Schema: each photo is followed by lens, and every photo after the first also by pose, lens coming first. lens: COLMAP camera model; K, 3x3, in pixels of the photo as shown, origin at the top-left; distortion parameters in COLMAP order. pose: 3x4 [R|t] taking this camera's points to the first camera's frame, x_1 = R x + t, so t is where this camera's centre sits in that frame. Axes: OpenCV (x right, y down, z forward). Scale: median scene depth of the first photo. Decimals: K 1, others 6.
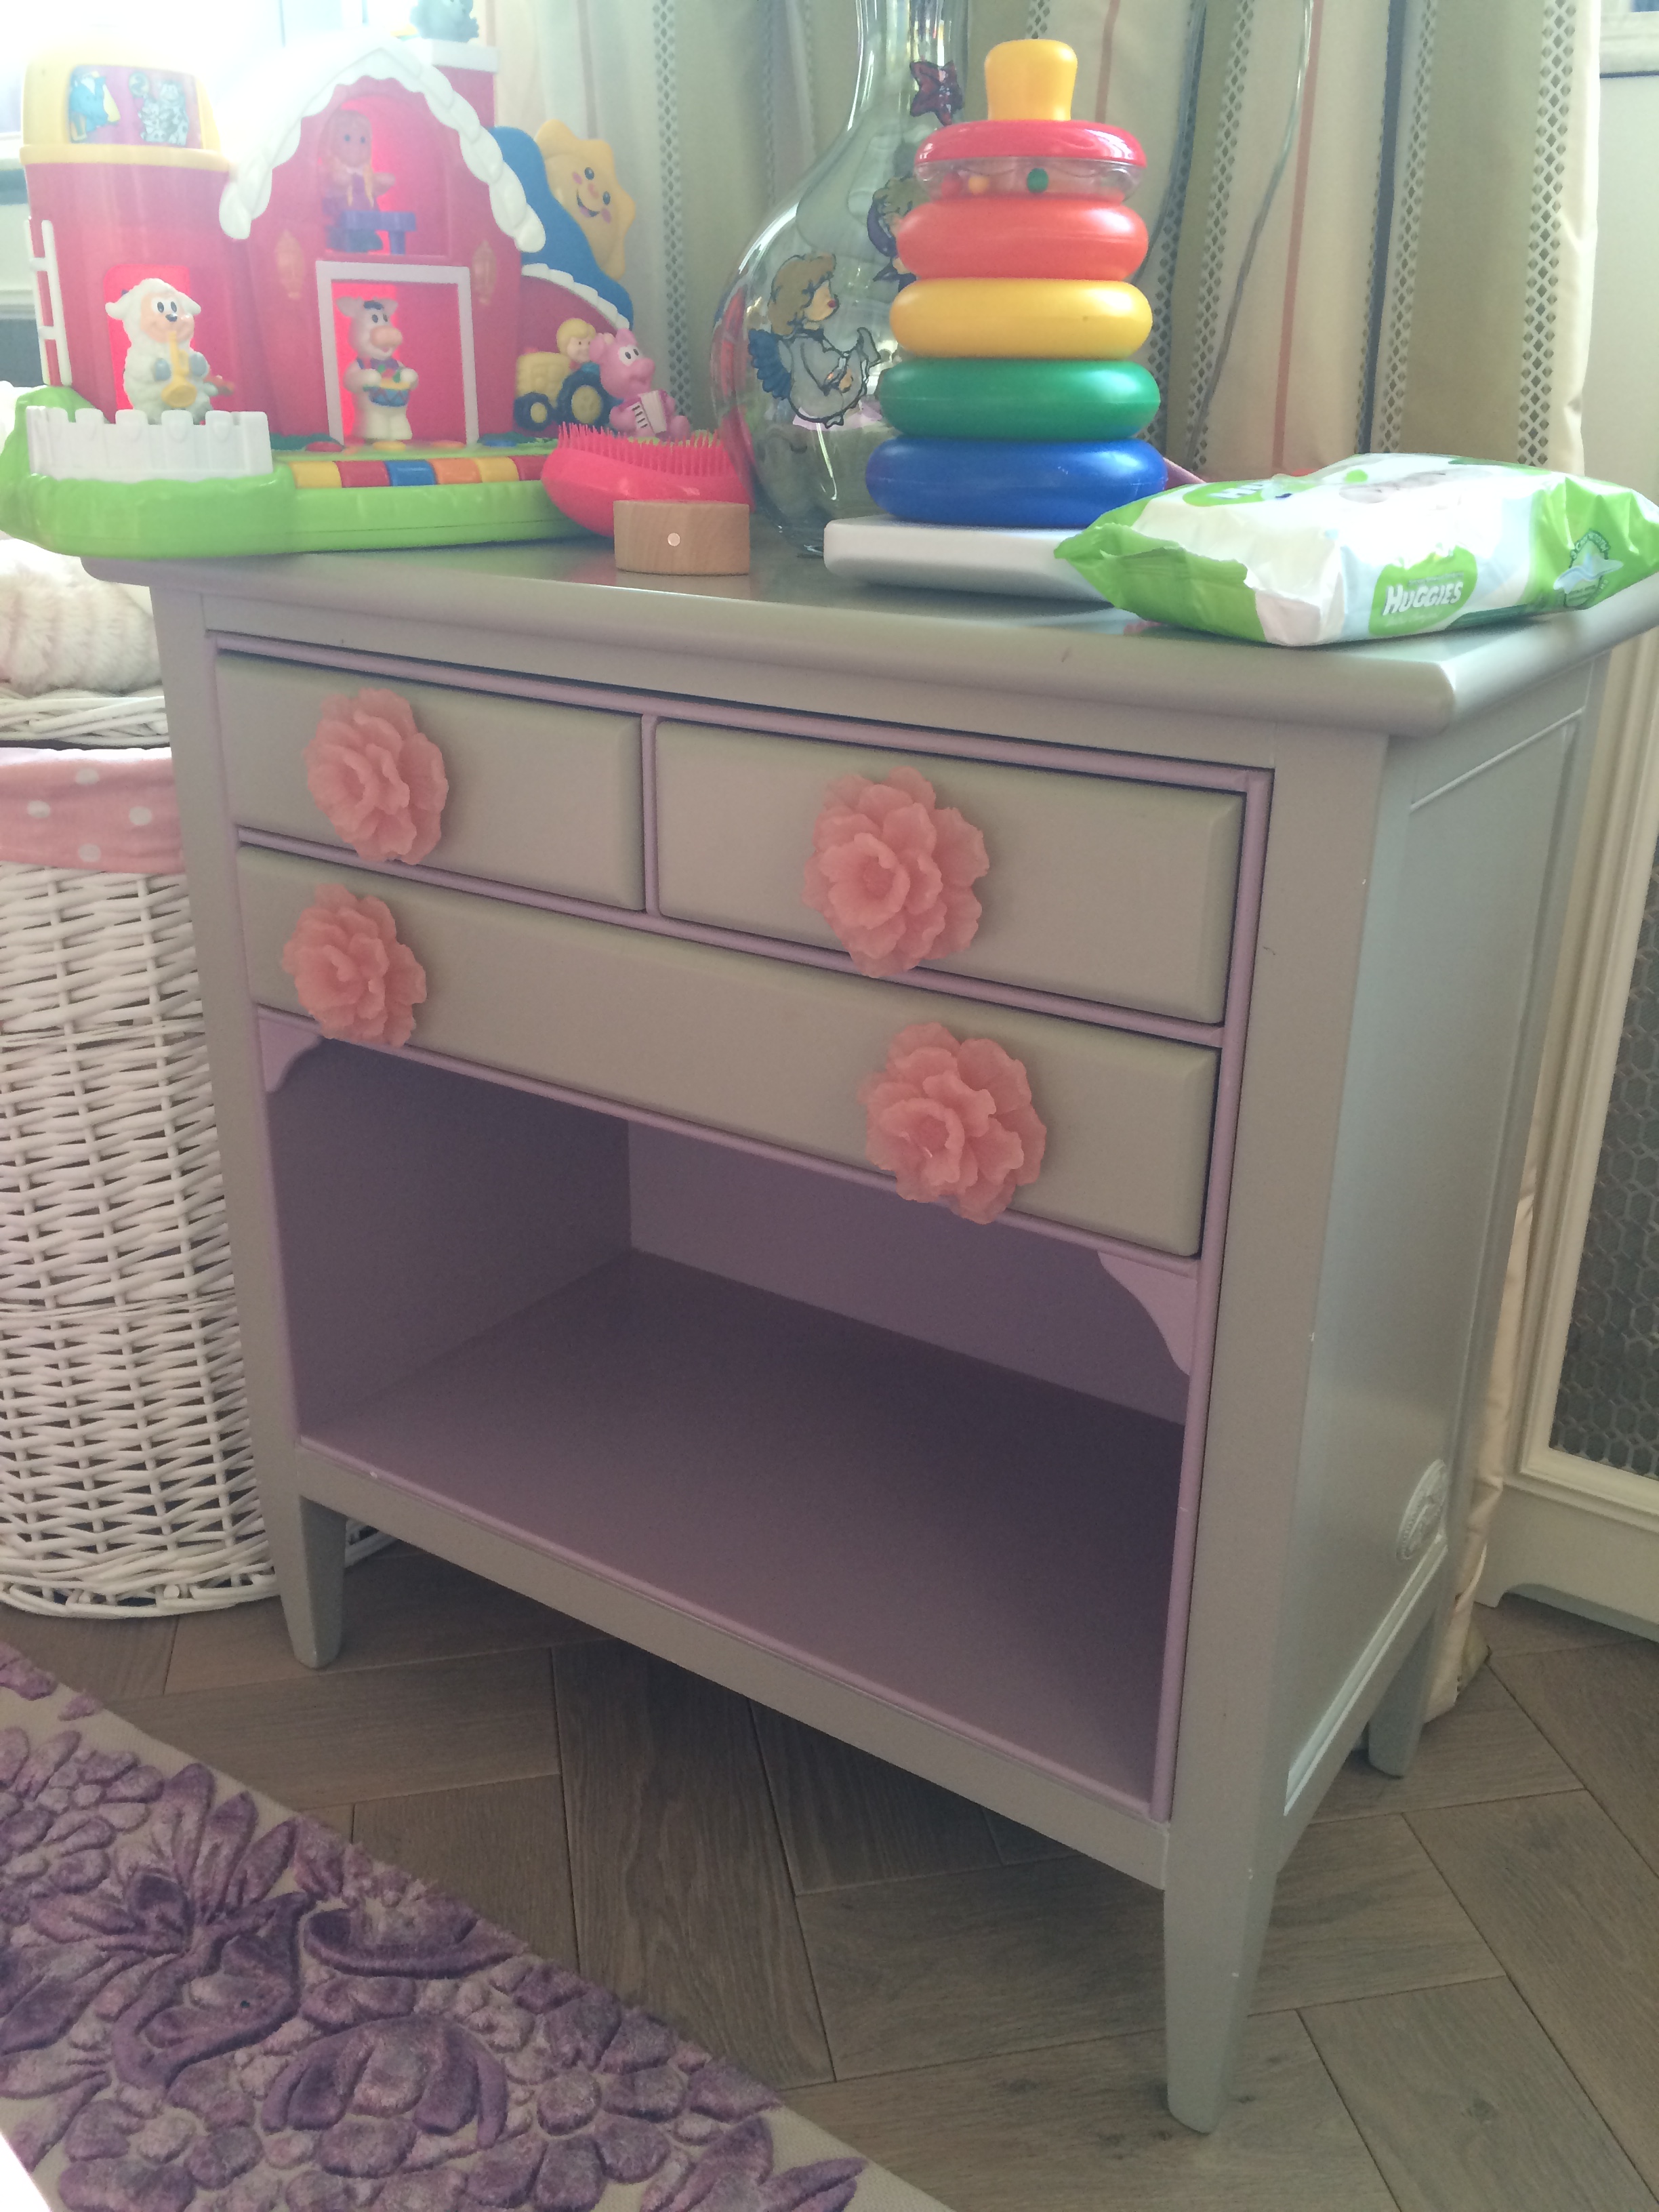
lens RADIAL K [[1879.2, 0, 830.7], [0, 1879.2, 1107.8], [0, 0, 1]] dist [0.104693, -0.132548]
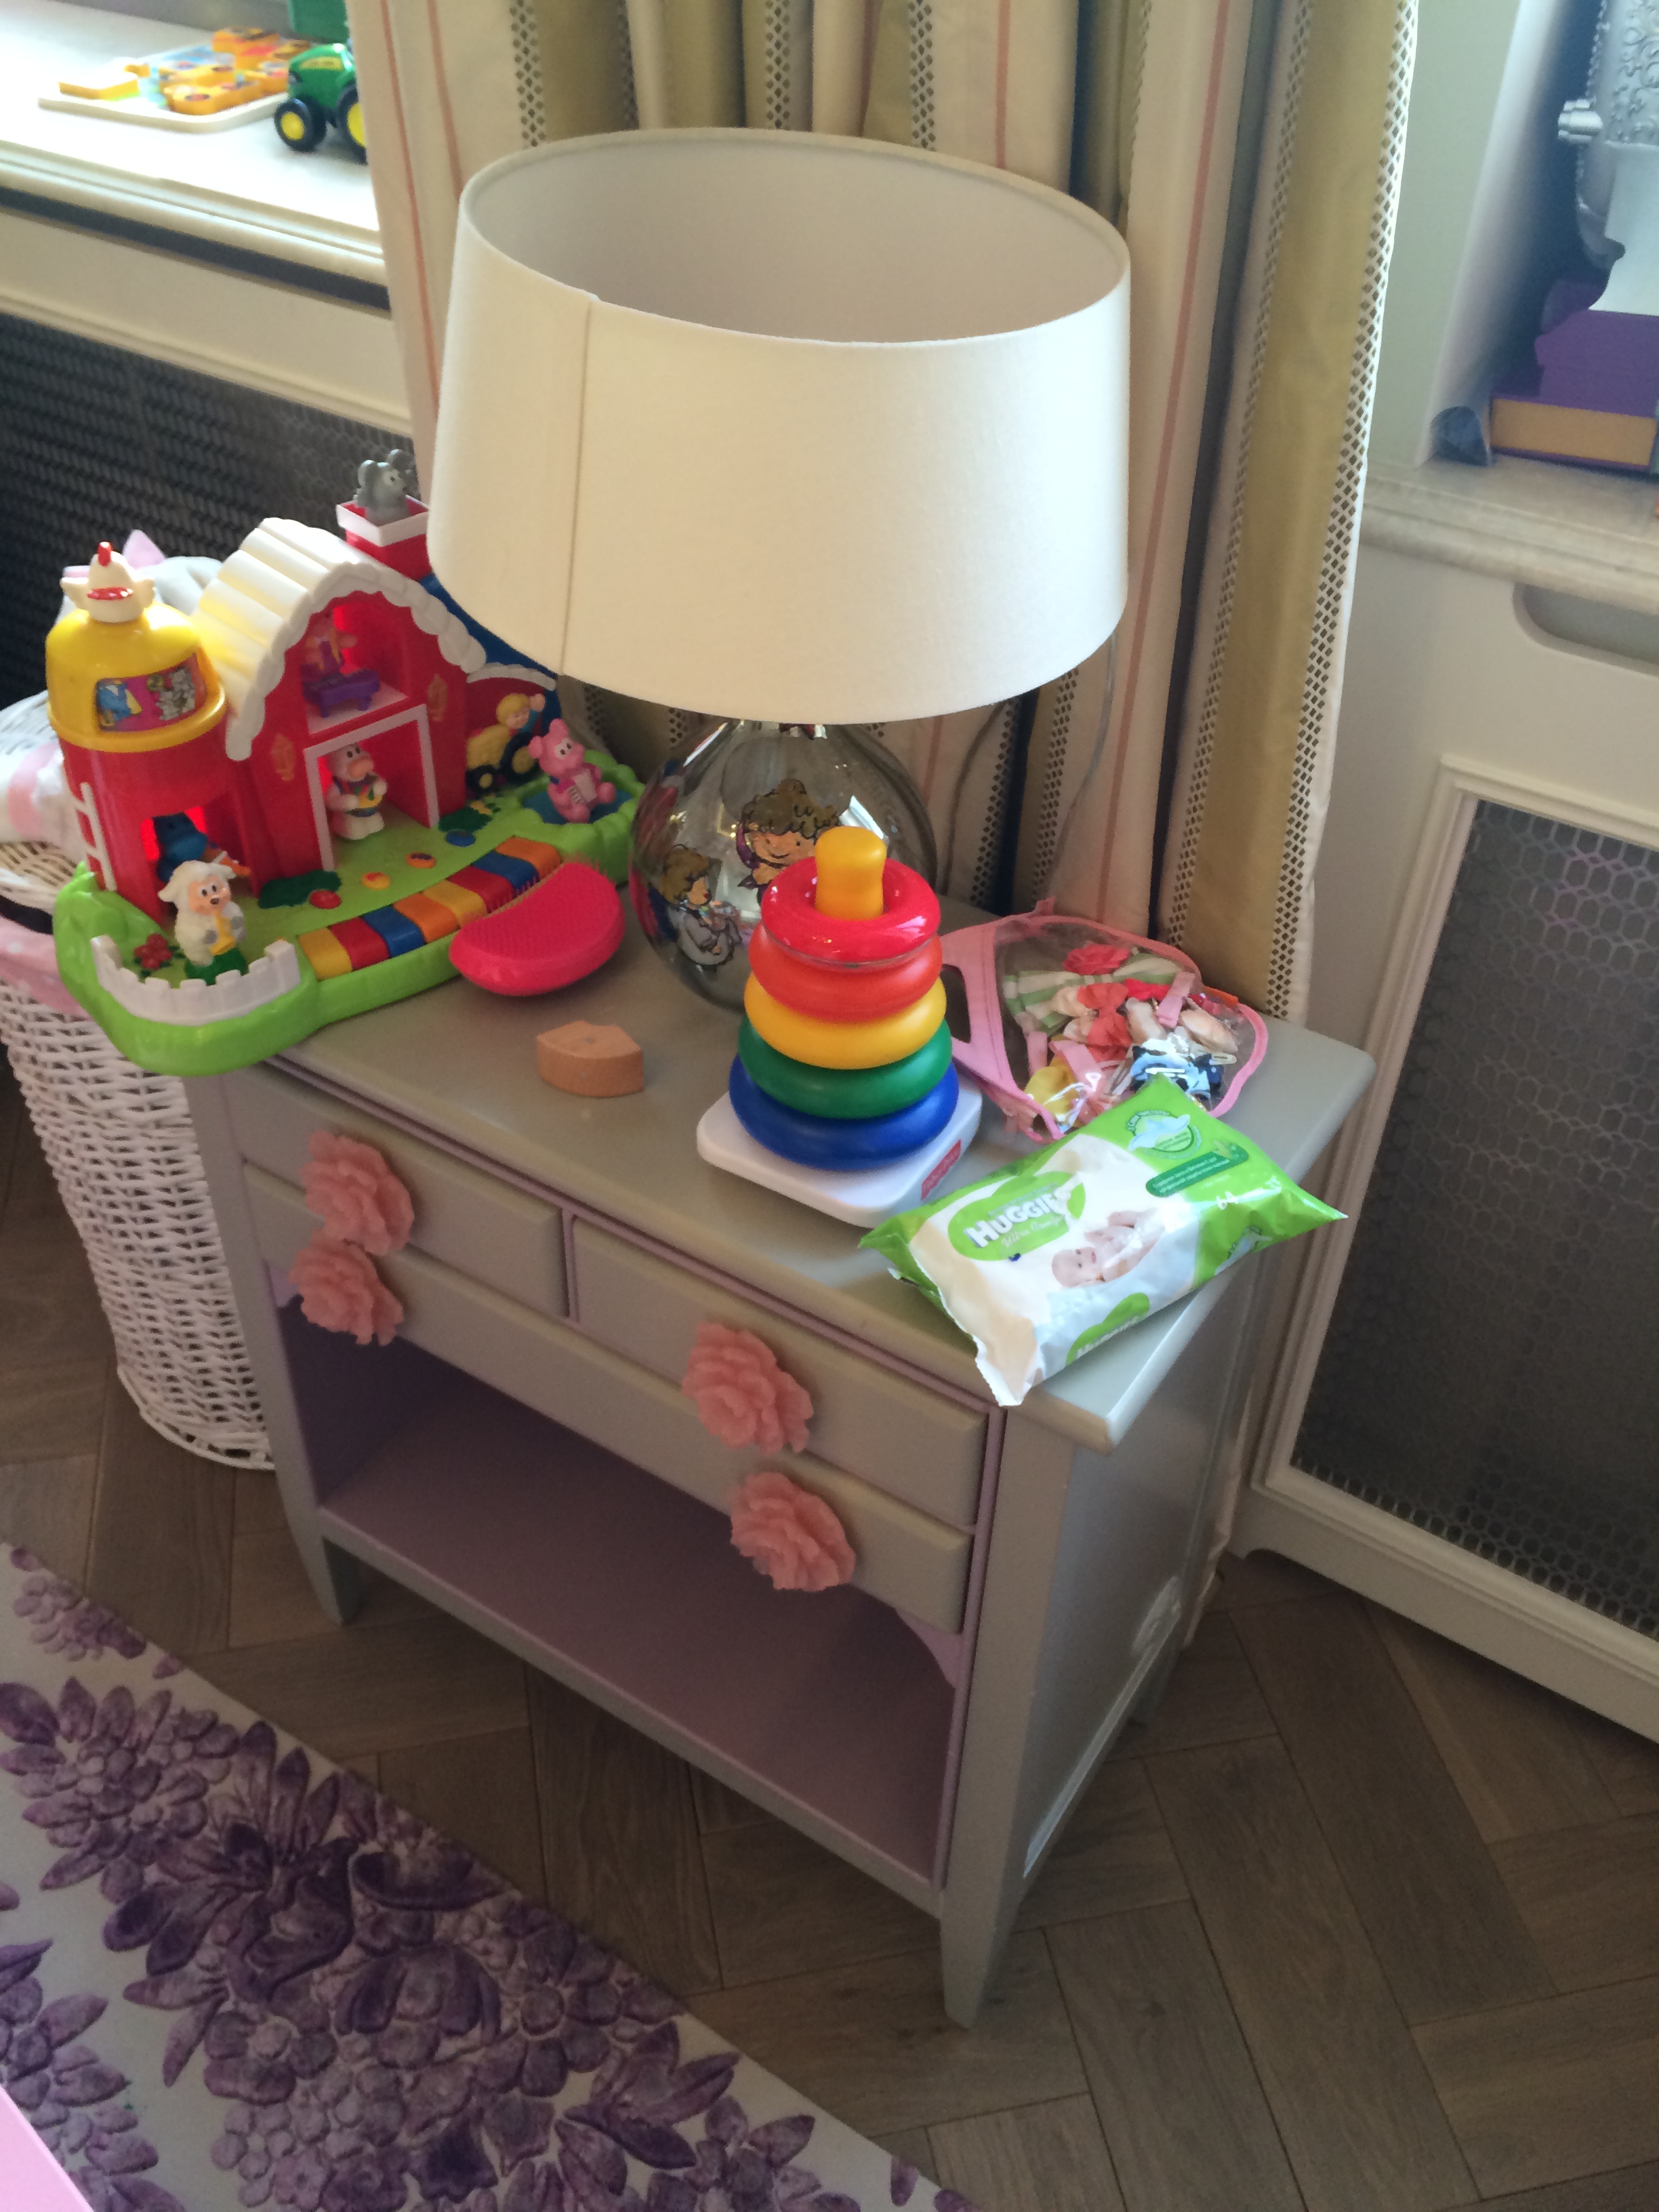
lens RADIAL K [[1879.2, 0, 816.7], [0, 1879.2, 1146.0], [0, 0, 1]] dist [0.104693, -0.132548]
pose [[0.999683, 0.012757, 0.021714, 0.034720], [-0.018292, 0.960437, 0.277896, -0.526165], [-0.017310, -0.278205, 0.960366, -0.234588]]
